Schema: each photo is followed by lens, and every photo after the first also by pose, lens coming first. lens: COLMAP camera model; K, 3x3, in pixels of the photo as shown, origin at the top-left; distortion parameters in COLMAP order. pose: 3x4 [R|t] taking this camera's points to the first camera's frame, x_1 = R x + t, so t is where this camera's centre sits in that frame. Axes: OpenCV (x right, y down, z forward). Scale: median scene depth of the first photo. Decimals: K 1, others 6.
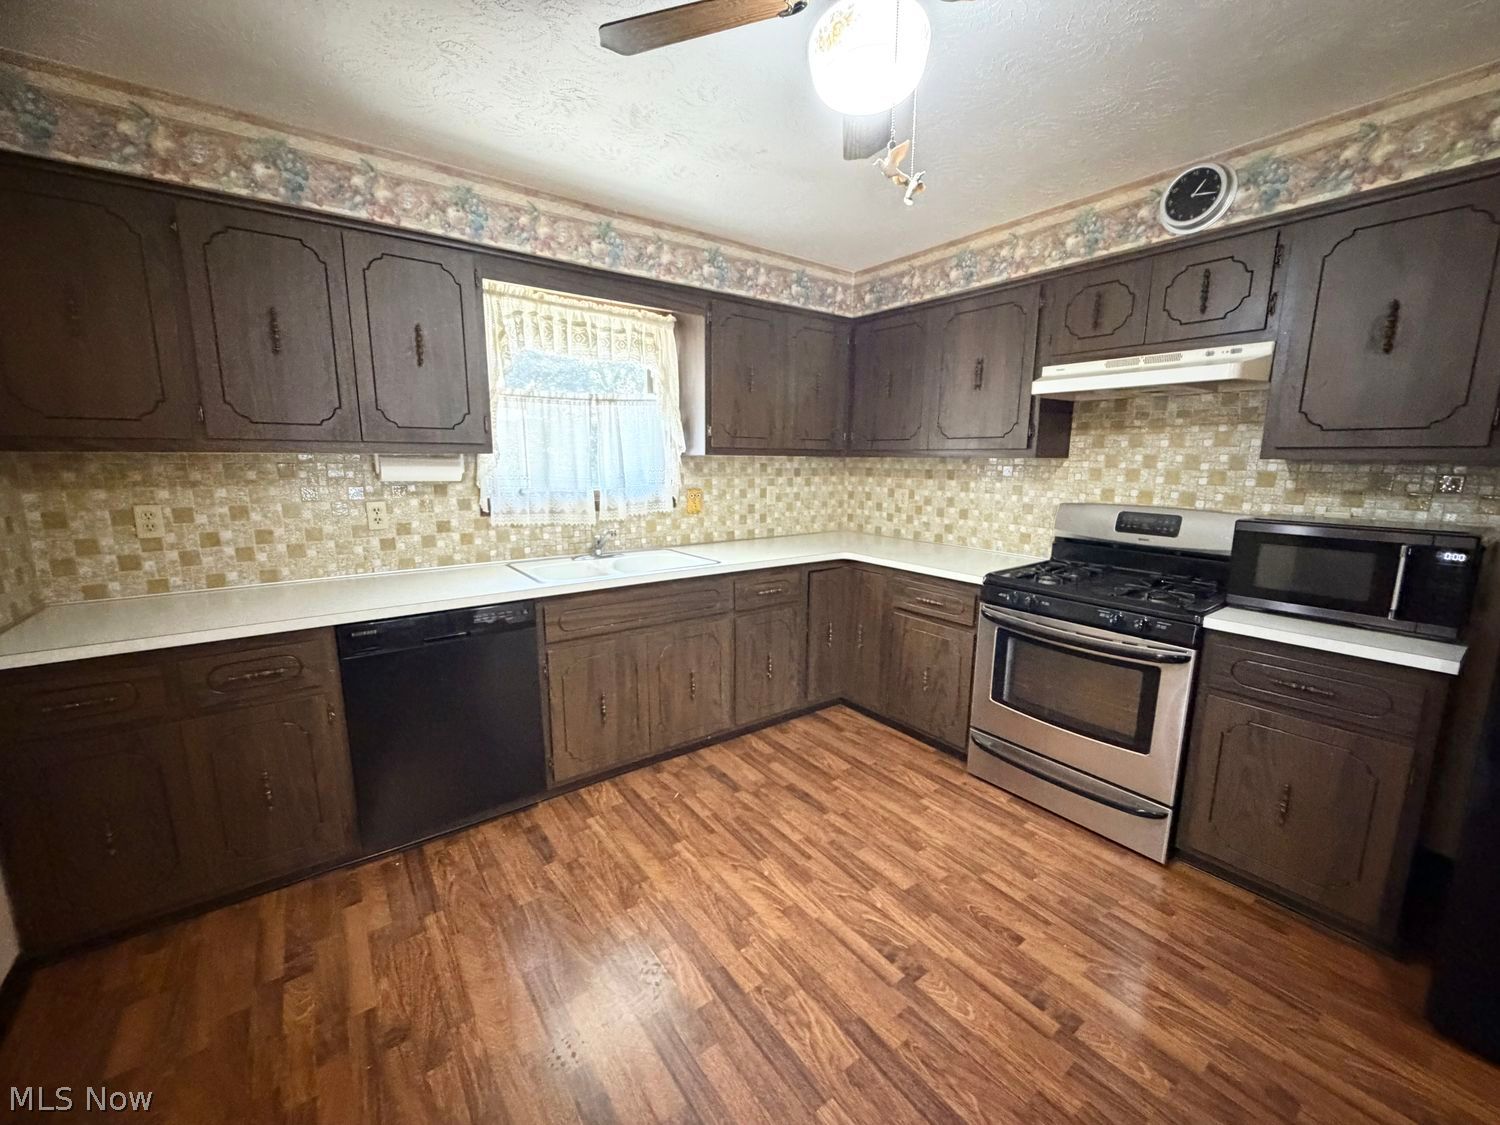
lens RADIAL K [[614.4, 0, 754.0], [0, 614.4, 560.0], [0, 0, 1]] dist [0.000682, 0.000108]
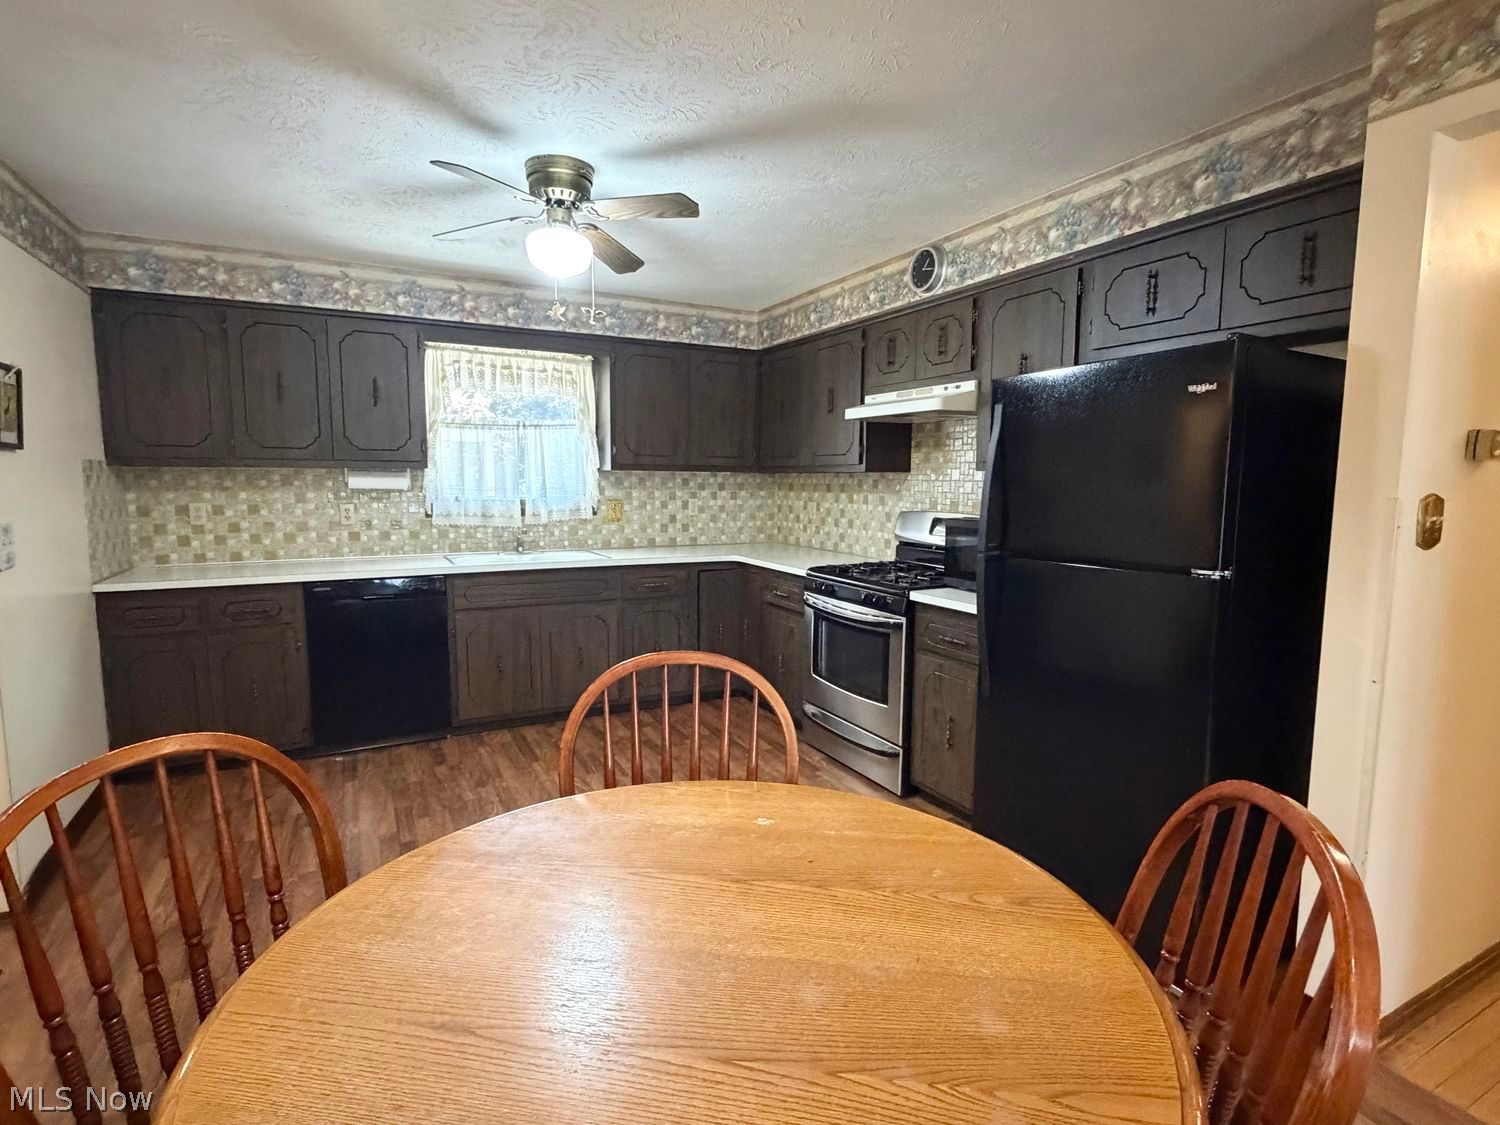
lens RADIAL K [[770.6, 0, 745.7], [0, 770.6, 558.7], [0, 0, 1]] dist [0.001774, 0.001600]
pose [[0.988066, 0.016452, -0.153147, 0.528730], [-0.026006, 0.997824, -0.060592, 0.108538], [0.151817, 0.063851, 0.986344, -0.544834]]
